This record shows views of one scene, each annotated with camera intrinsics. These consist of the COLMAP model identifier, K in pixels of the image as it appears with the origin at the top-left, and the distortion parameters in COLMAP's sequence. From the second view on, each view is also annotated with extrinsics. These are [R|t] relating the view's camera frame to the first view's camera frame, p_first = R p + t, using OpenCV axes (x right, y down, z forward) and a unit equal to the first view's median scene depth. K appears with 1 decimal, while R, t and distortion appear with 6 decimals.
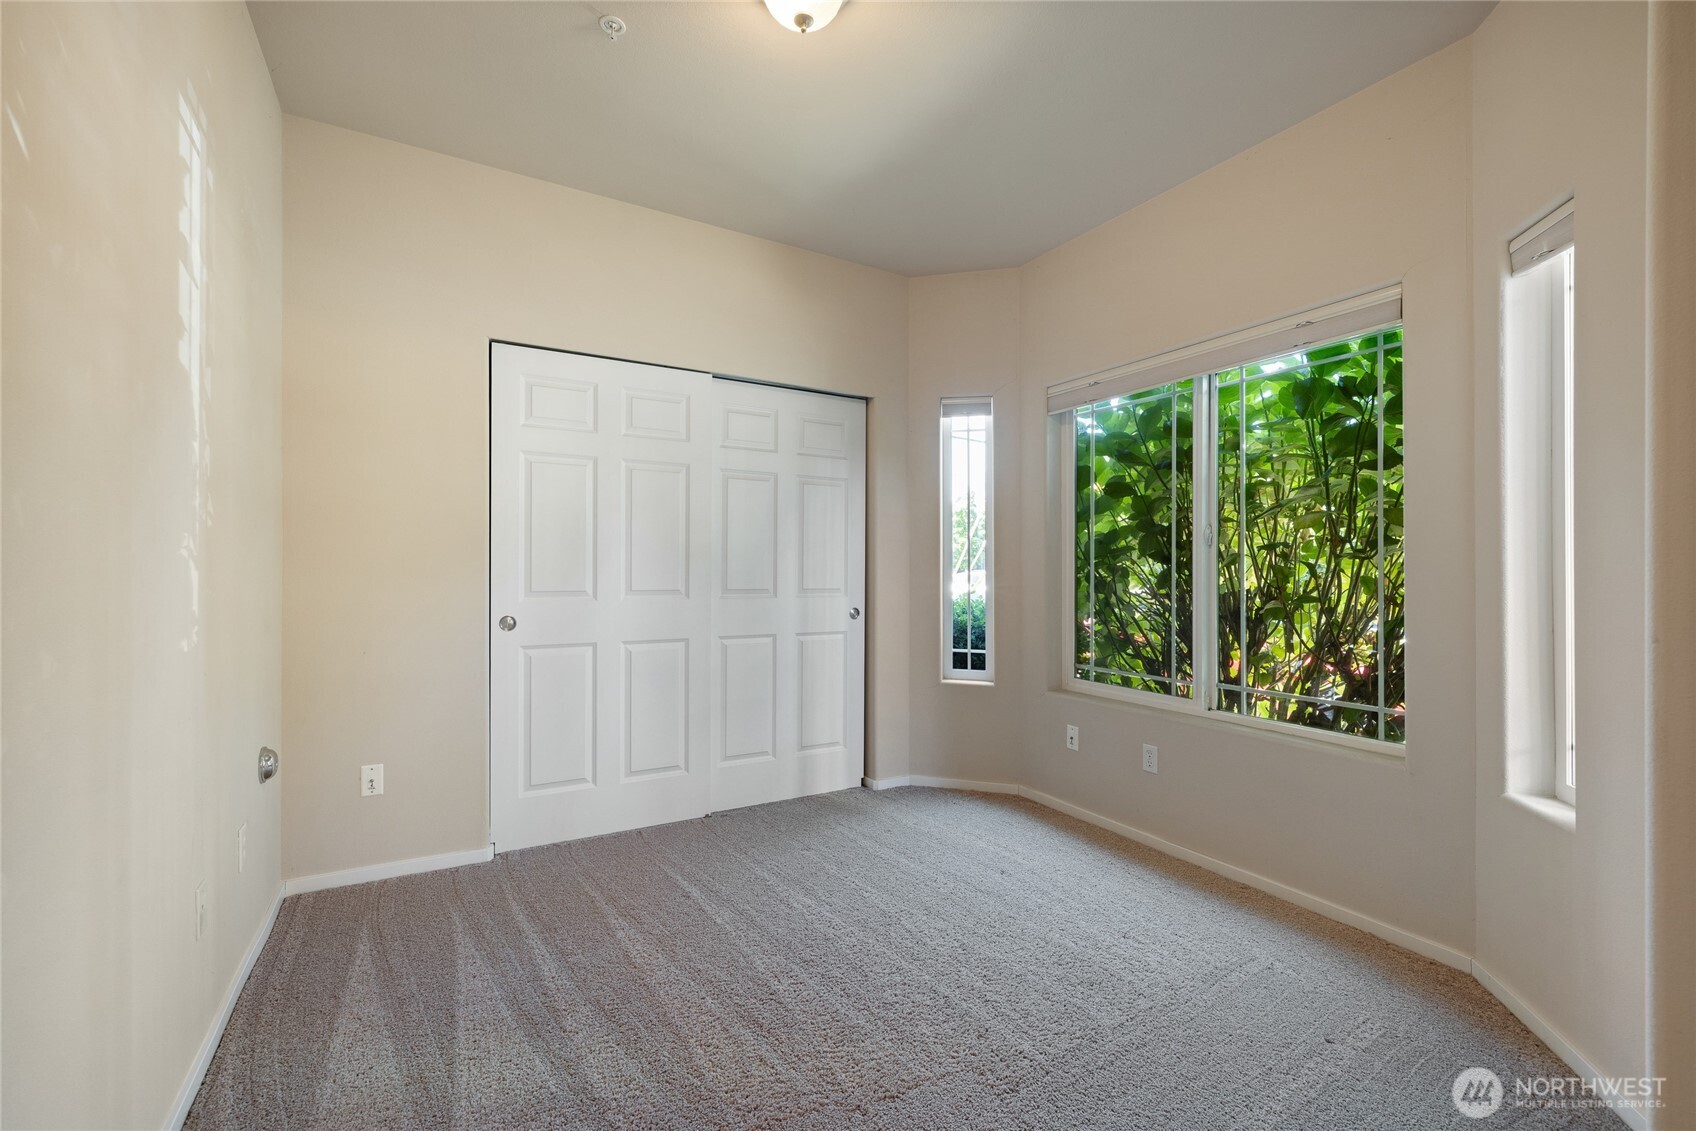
lens RADIAL K [[720.5, 0, 834.7], [0, 720.5, 564.0], [0, 0, 1]] dist [-0.000466, 0.000735]
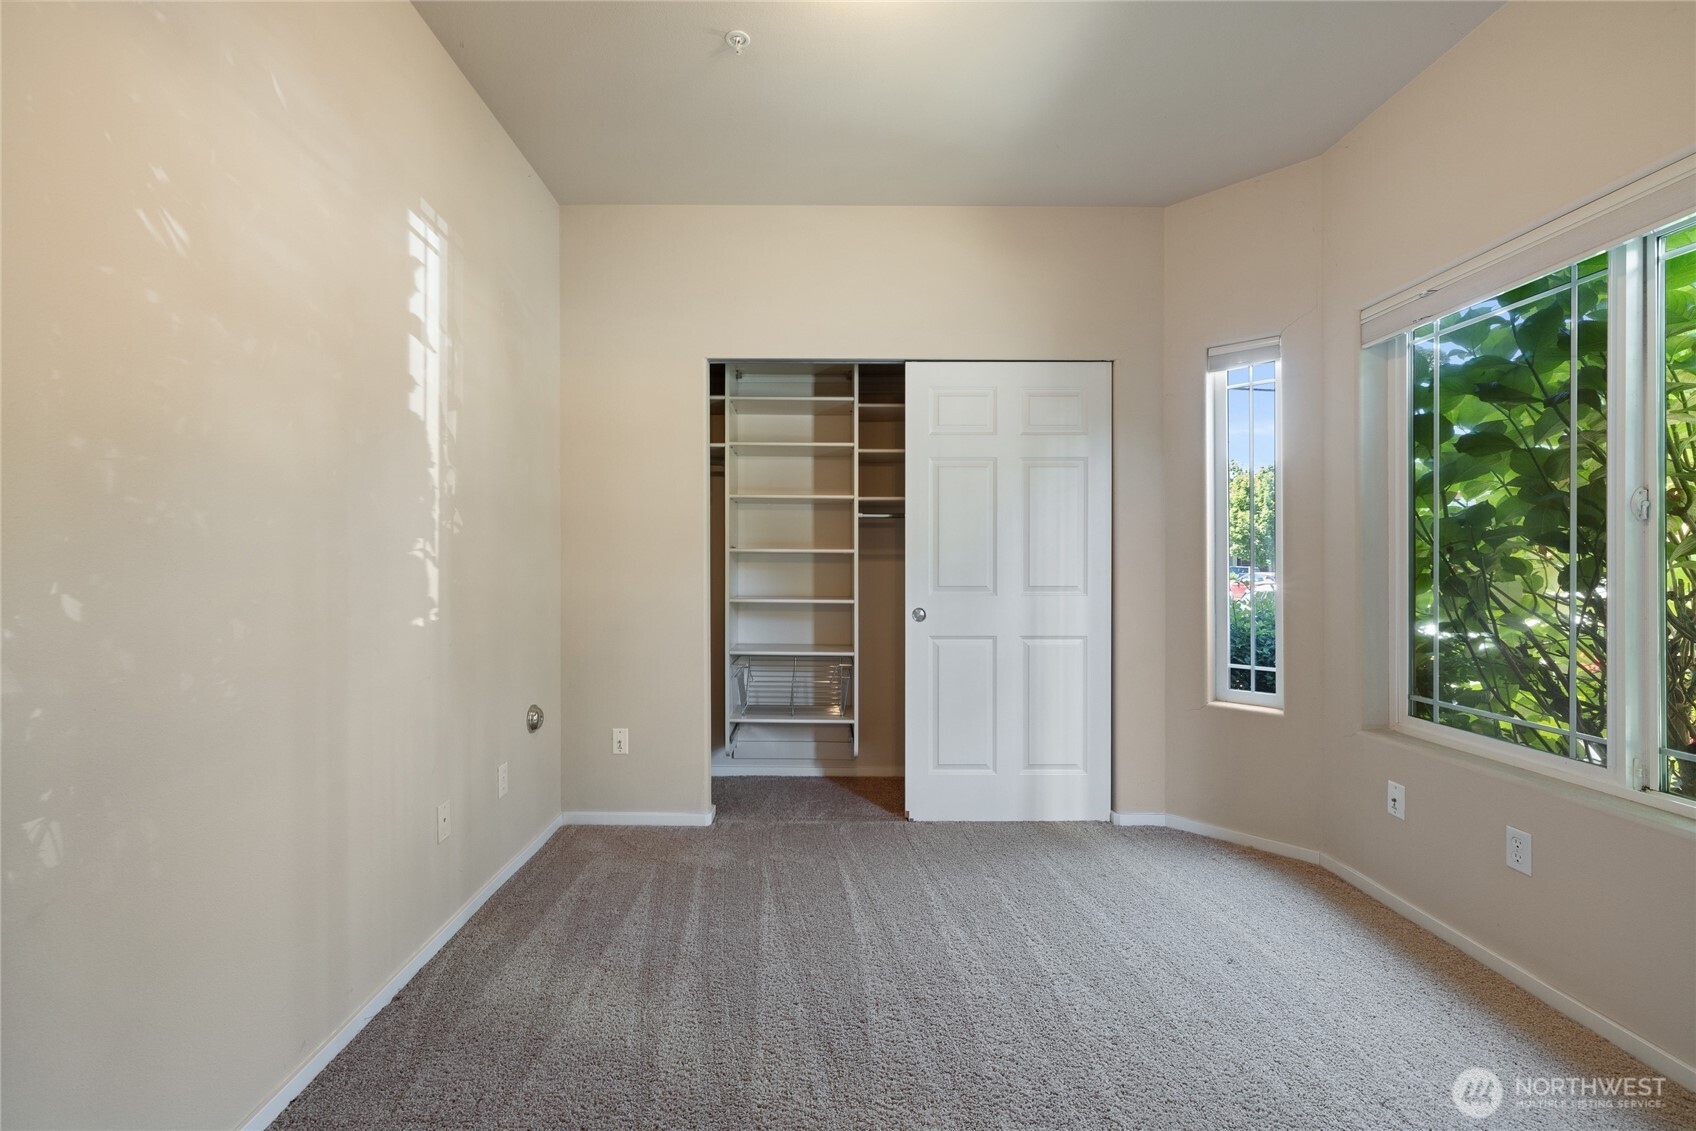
lens RADIAL K [[720.5, 0, 803.1], [0, 720.5, 564.7], [0, 0, 1]] dist [-0.000466, 0.000735]
pose [[0.863272, -0.004416, -0.504719, 0.210451], [0.007652, 0.999961, 0.004339, 0.002775], [0.504681, -0.007608, 0.863273, 0.109799]]
